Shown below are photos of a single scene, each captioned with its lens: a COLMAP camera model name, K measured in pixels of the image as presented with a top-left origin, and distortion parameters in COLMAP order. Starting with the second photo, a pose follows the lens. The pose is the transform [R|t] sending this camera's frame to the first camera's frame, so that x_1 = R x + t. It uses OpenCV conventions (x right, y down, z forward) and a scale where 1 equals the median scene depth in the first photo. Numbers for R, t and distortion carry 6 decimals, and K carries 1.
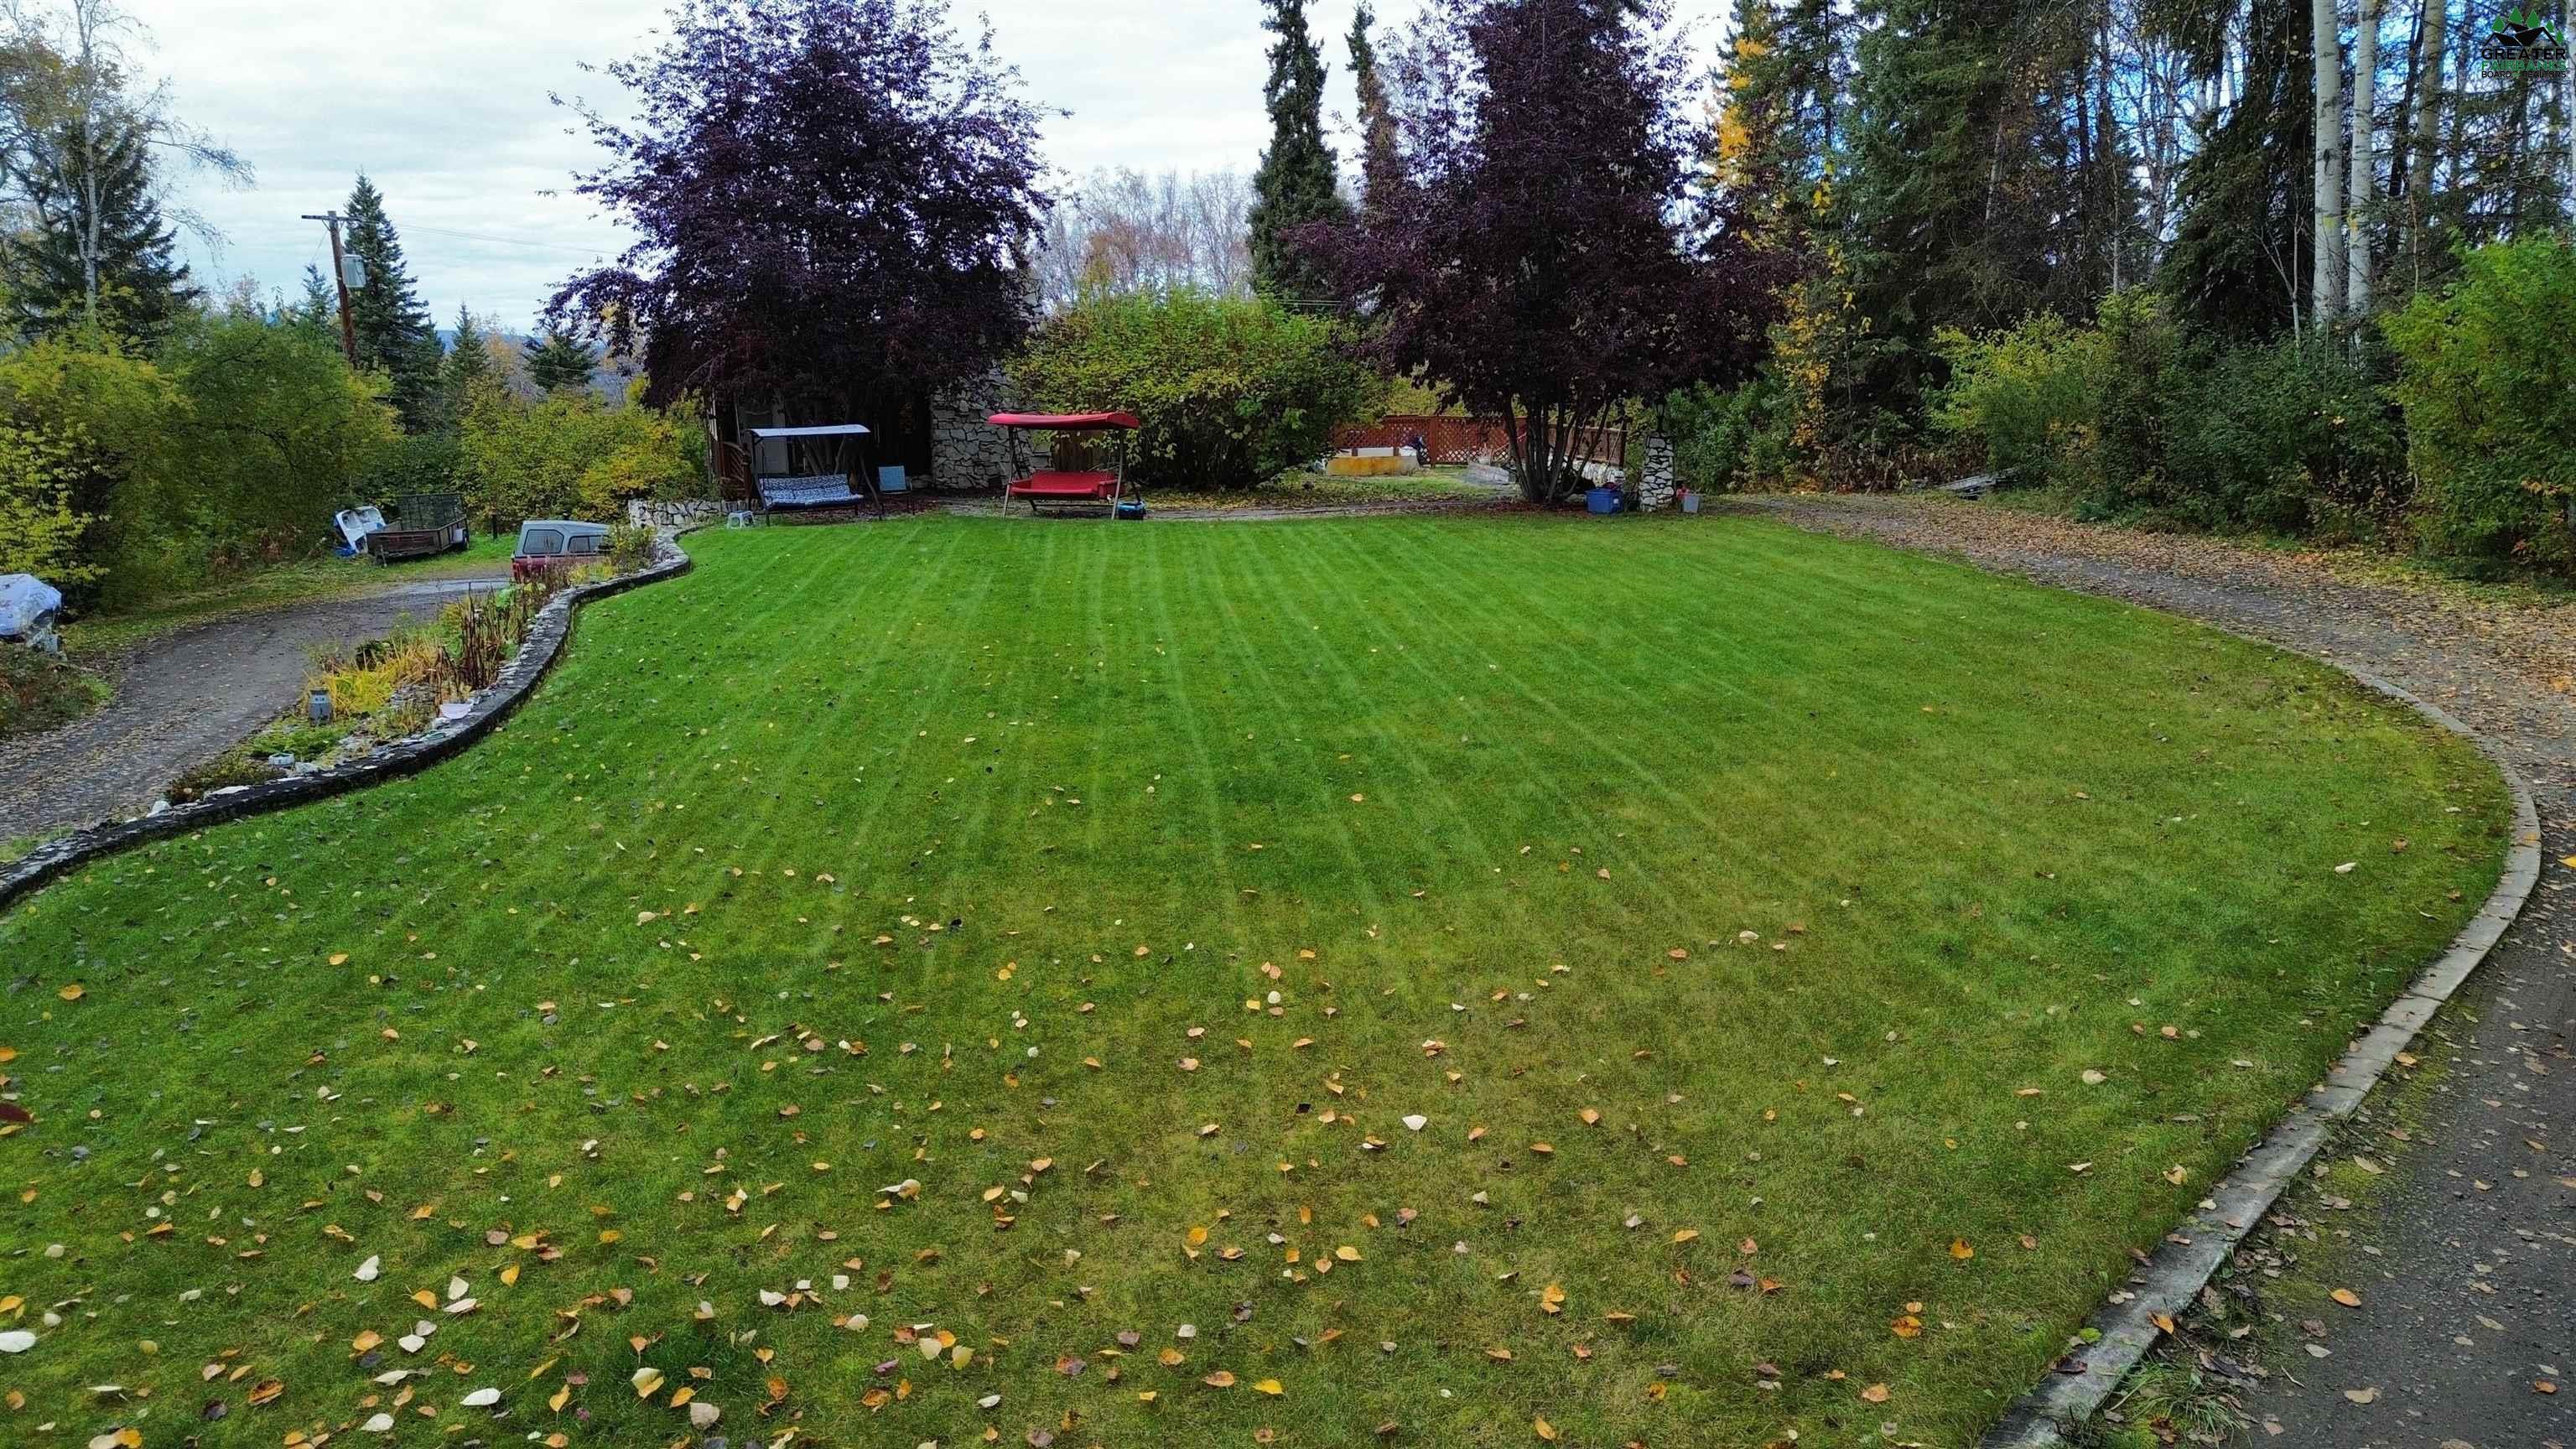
lens RADIAL K [[1814.9, 0, 1287.6], [0, 1814.9, 719.8], [0, 0, 1]] dist [0.048868, -0.003719]
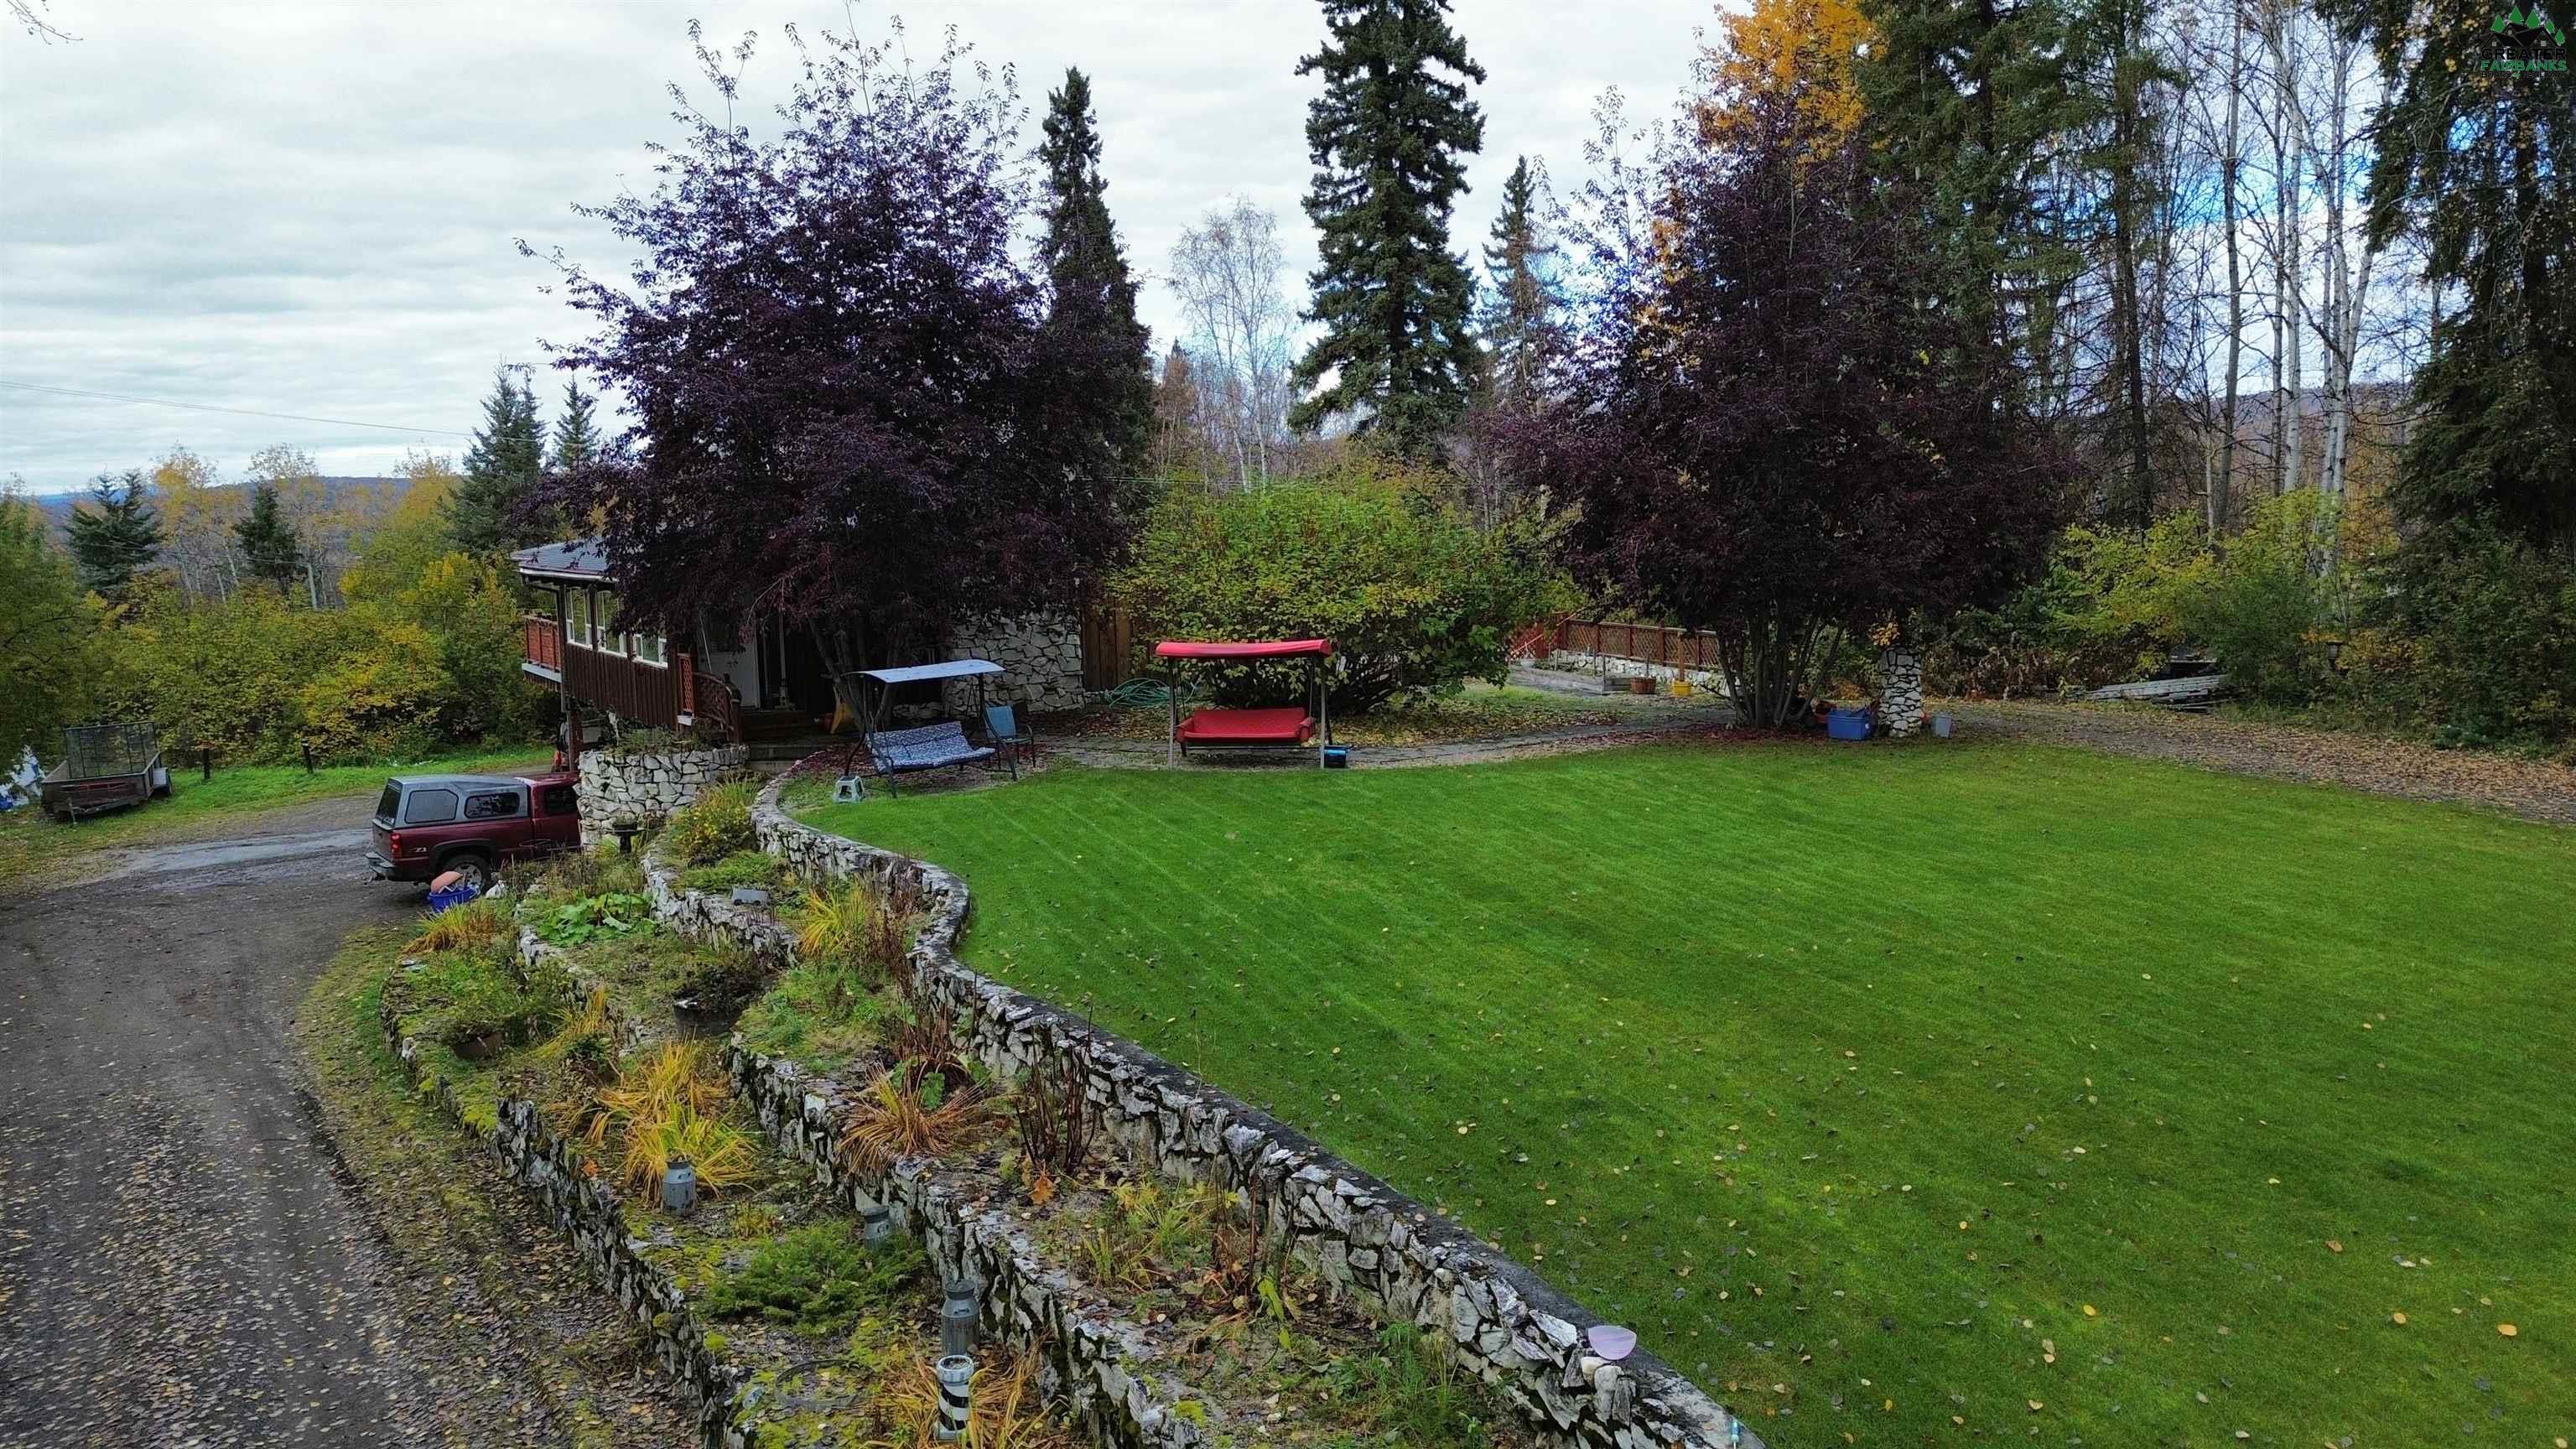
lens RADIAL K [[1814.9, 0, 1285.8], [0, 1814.9, 724.4], [0, 0, 1]] dist [0.048868, -0.003719]
pose [[0.969836, -0.032266, 0.241615, -0.274582], [0.051343, 0.996004, -0.073080, -0.063679], [-0.238291, 0.083281, 0.967616, 0.187560]]
